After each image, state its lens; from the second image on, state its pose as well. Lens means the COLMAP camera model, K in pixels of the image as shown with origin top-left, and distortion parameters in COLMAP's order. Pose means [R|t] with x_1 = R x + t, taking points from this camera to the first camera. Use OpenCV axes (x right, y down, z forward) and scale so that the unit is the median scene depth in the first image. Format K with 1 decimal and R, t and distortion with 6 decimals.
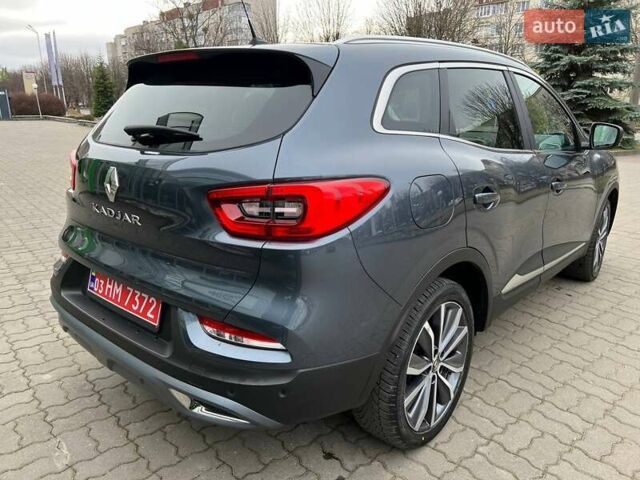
lens RADIAL K [[480.4, 0, 320.3], [0, 480.4, 243.2], [0, 0, 1]] dist [0.064217, -0.070288]
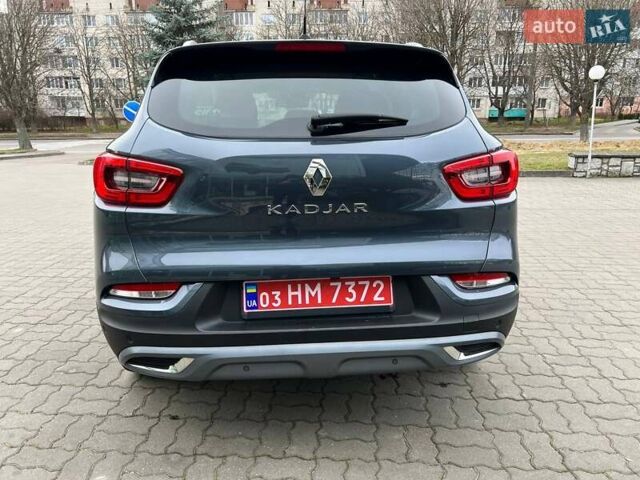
lens RADIAL K [[480.4, 0, 322.8], [0, 480.4, 237.2], [0, 0, 1]] dist [0.064217, -0.070288]
pose [[0.700447, -0.183996, 0.689579, -1.082161], [0.211894, 0.976244, 0.045251, -0.047160], [-0.681524, 0.114422, 0.722795, 0.322550]]
